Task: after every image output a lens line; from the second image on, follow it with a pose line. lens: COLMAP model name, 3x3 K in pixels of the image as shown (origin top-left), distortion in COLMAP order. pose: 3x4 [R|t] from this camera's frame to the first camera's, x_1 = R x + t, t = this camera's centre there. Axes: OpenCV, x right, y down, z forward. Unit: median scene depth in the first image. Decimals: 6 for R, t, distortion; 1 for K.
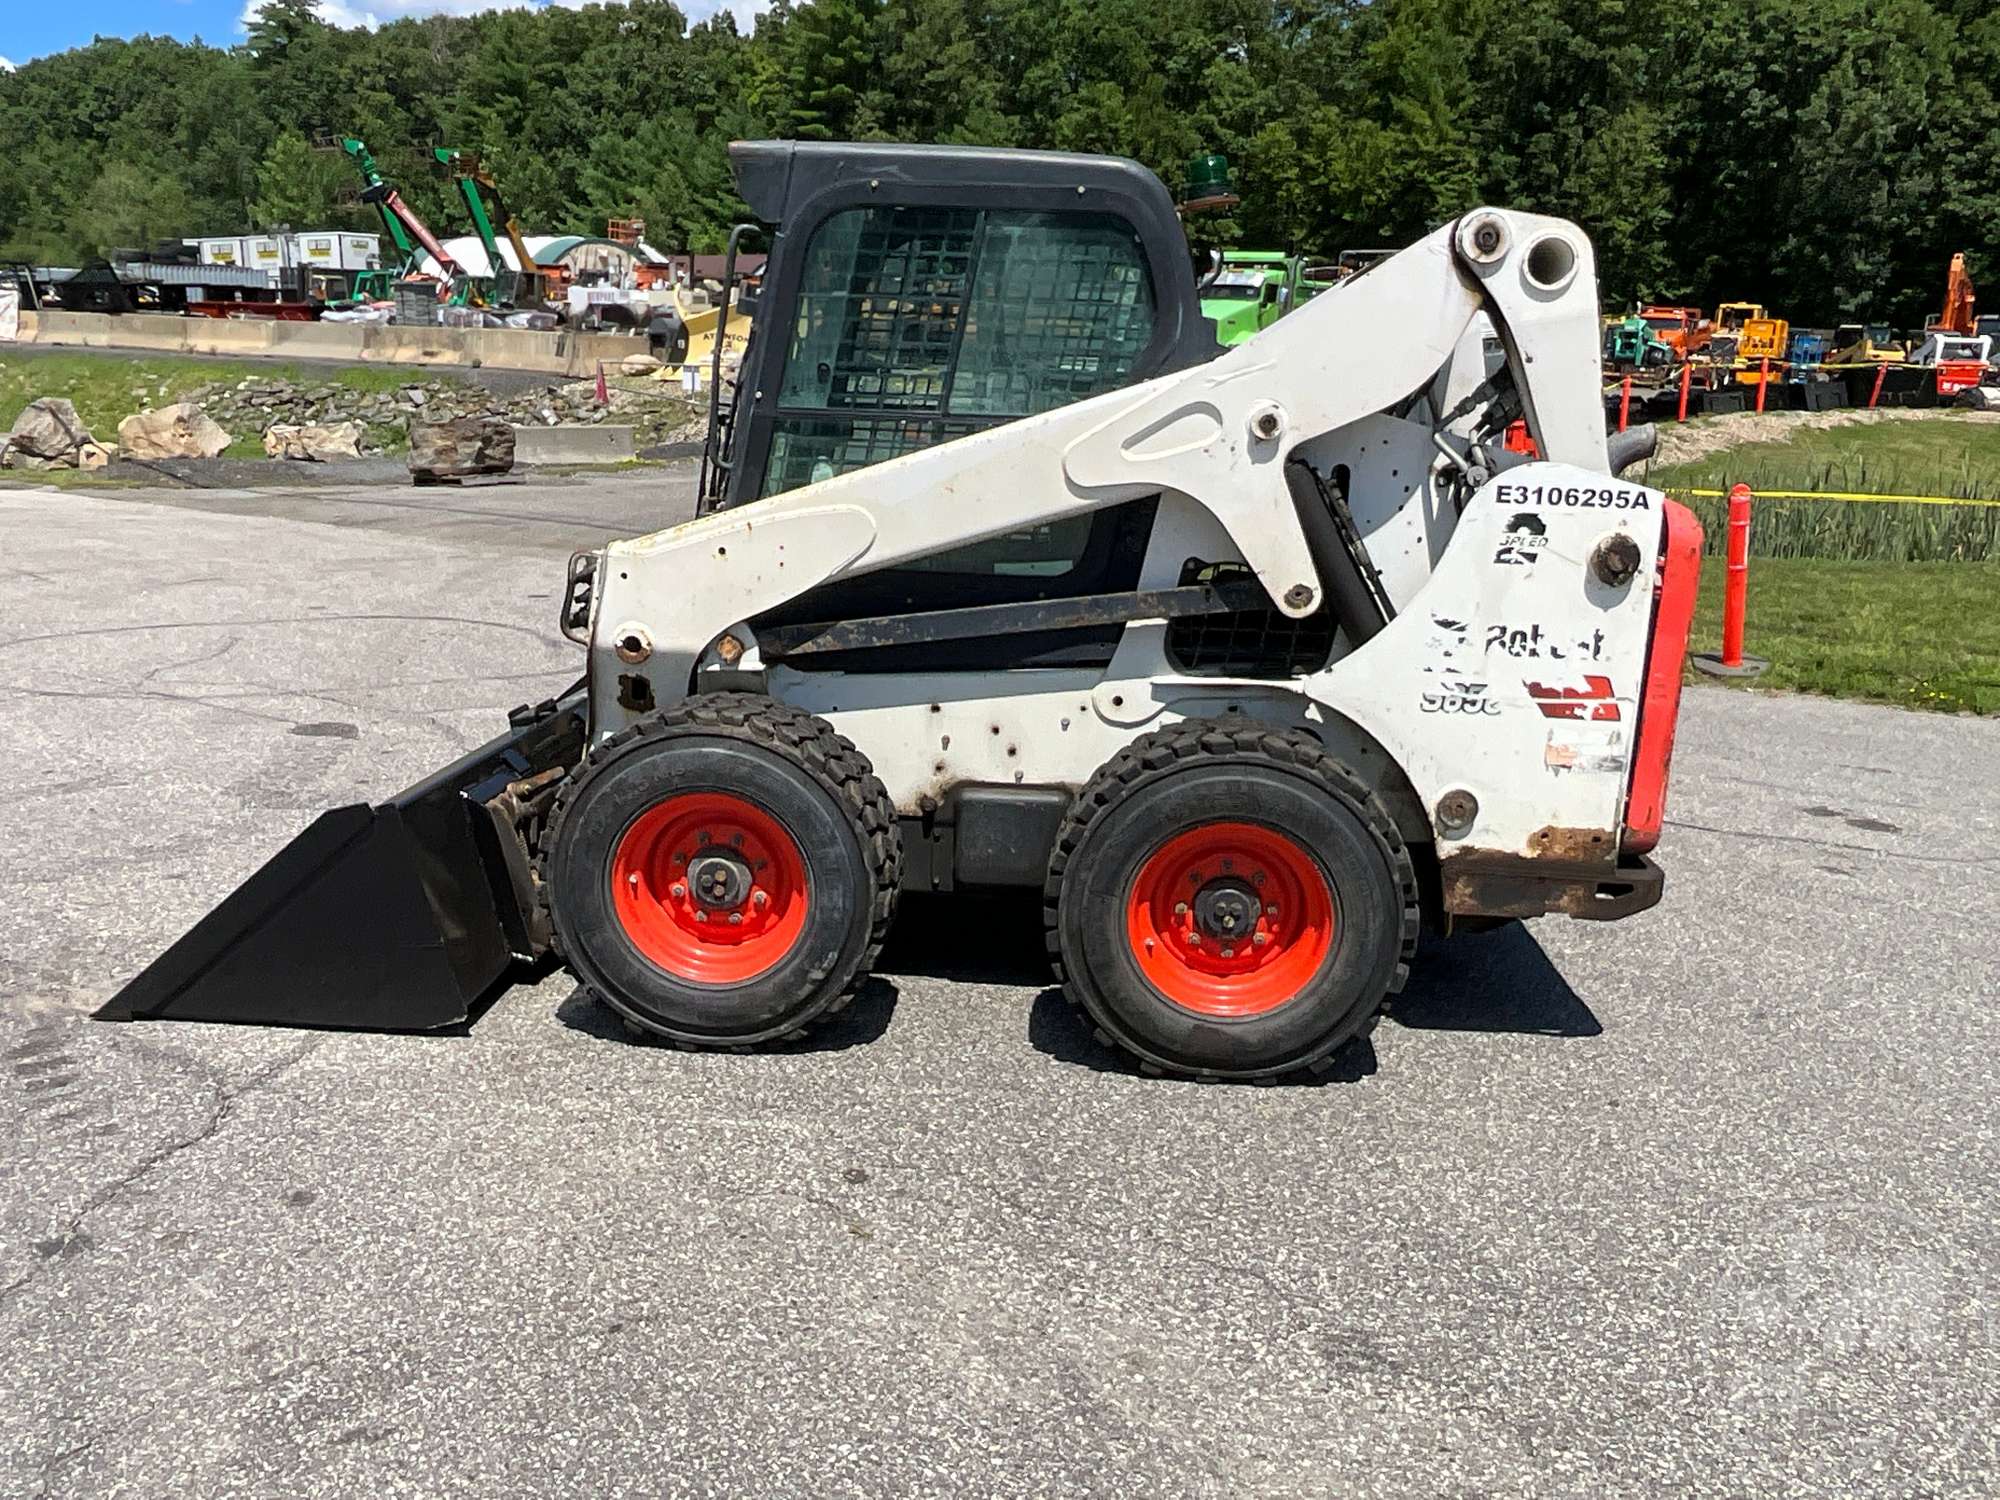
lens RADIAL K [[1601.5, 0, 996.8], [0, 1601.5, 751.2], [0, 0, 1]] dist [0.008847, -0.018964]
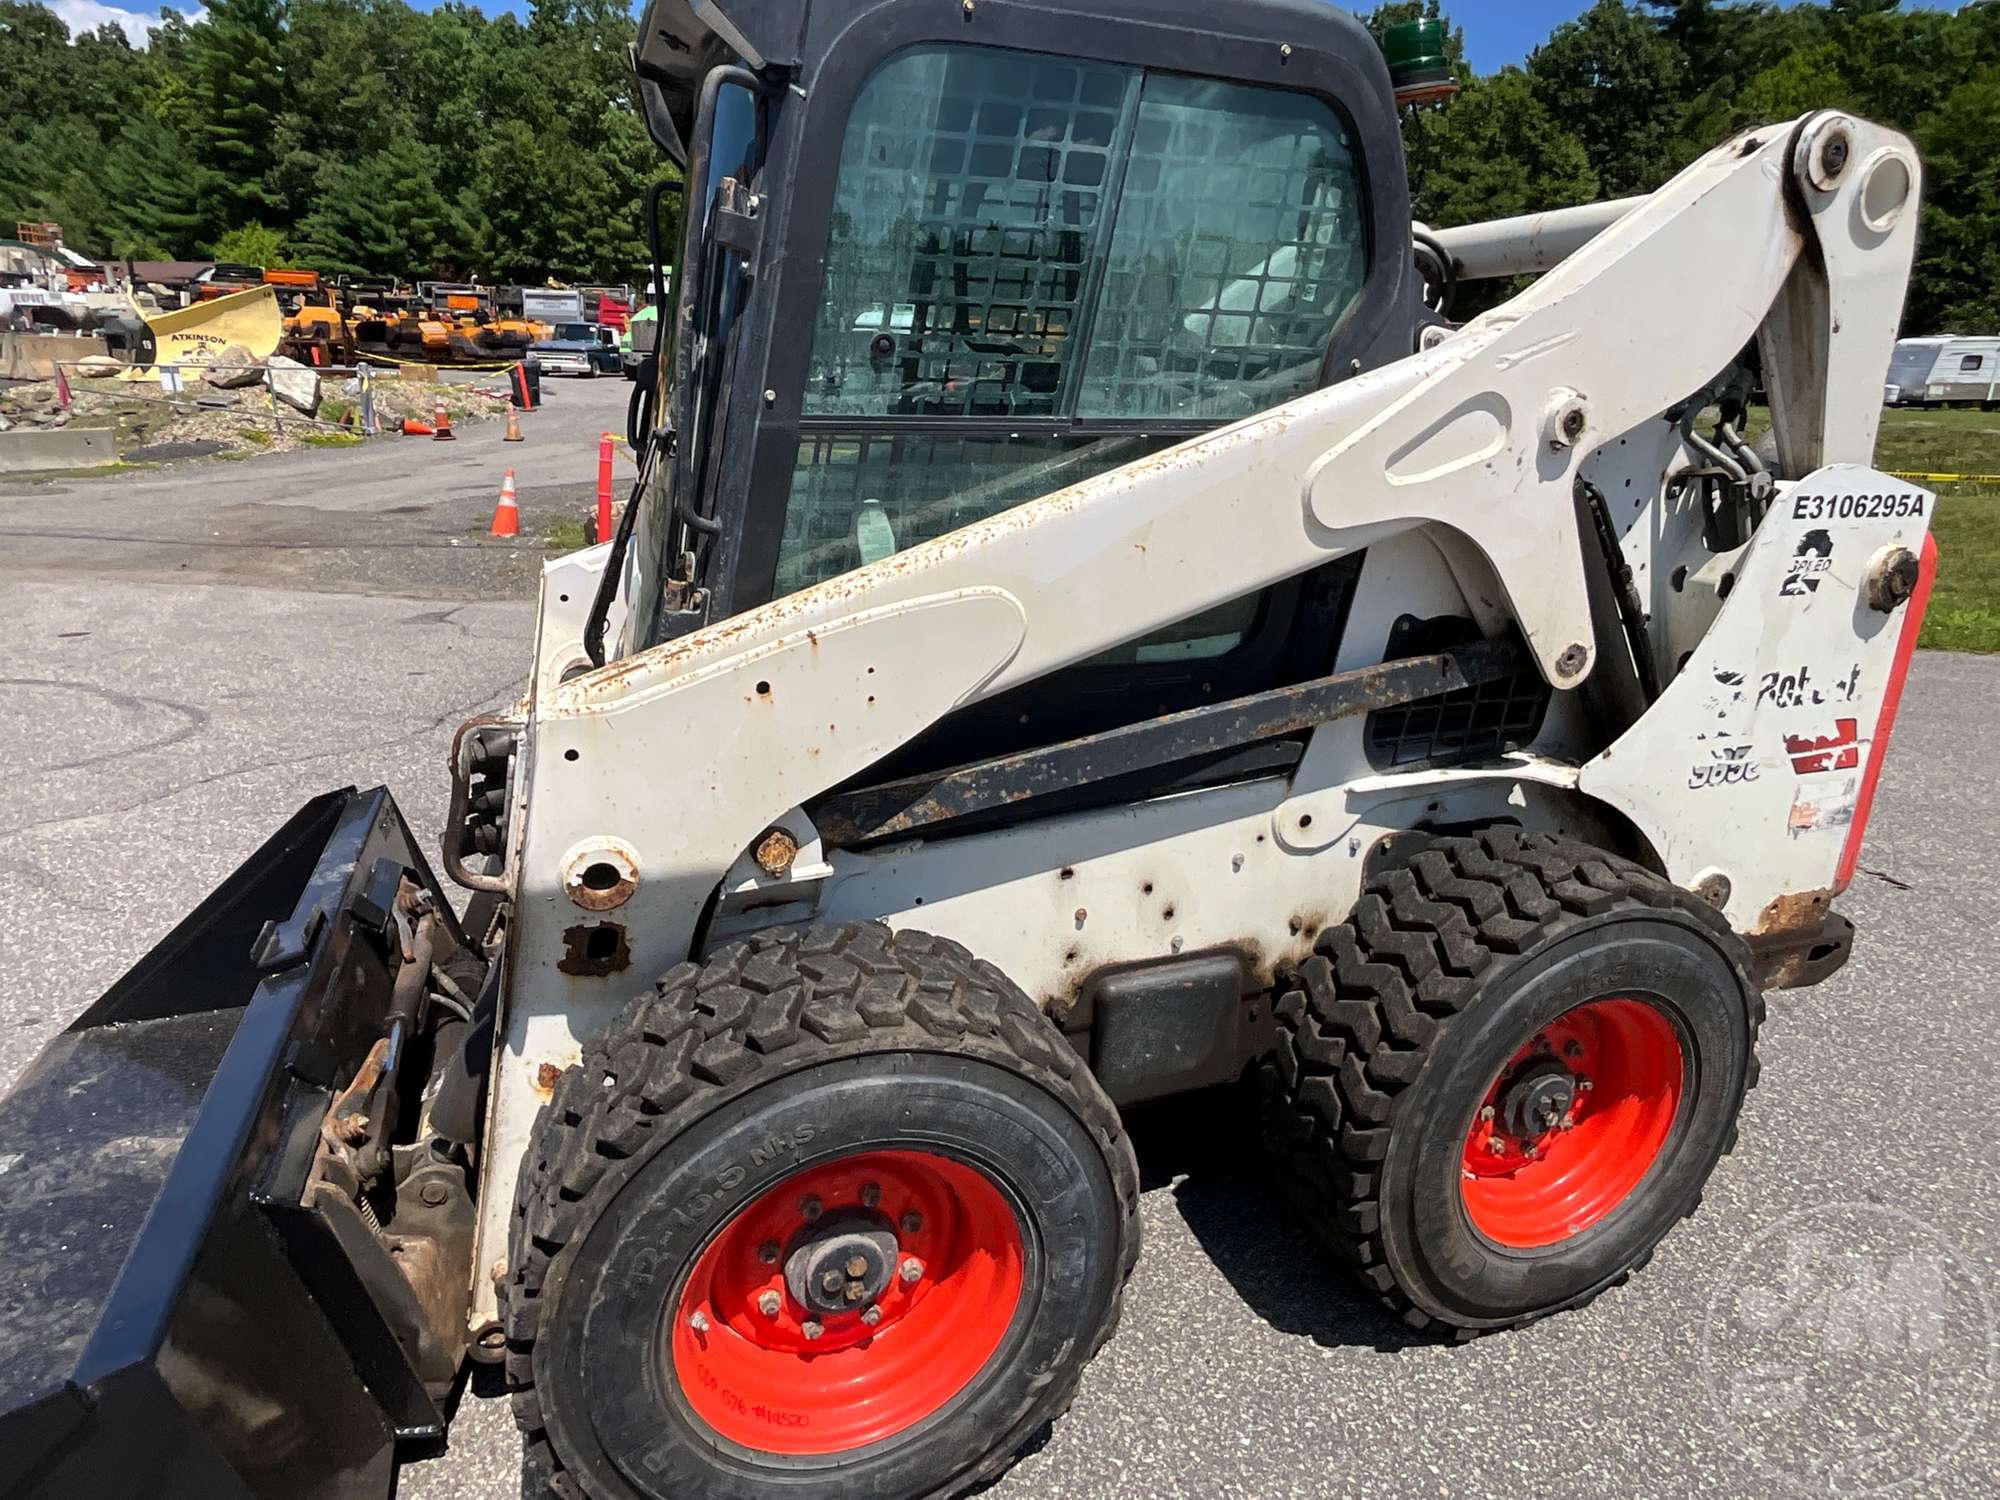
lens RADIAL K [[1170.8, 0, 1008.5], [0, 1170.8, 751.1], [0, 0, 1]] dist [-0.005073, 0.005911]
pose [[0.904708, -0.141901, 0.401706, -0.254817], [0.107597, 0.988438, 0.106836, -0.134981], [-0.412222, -0.053433, 0.909515, 0.591670]]
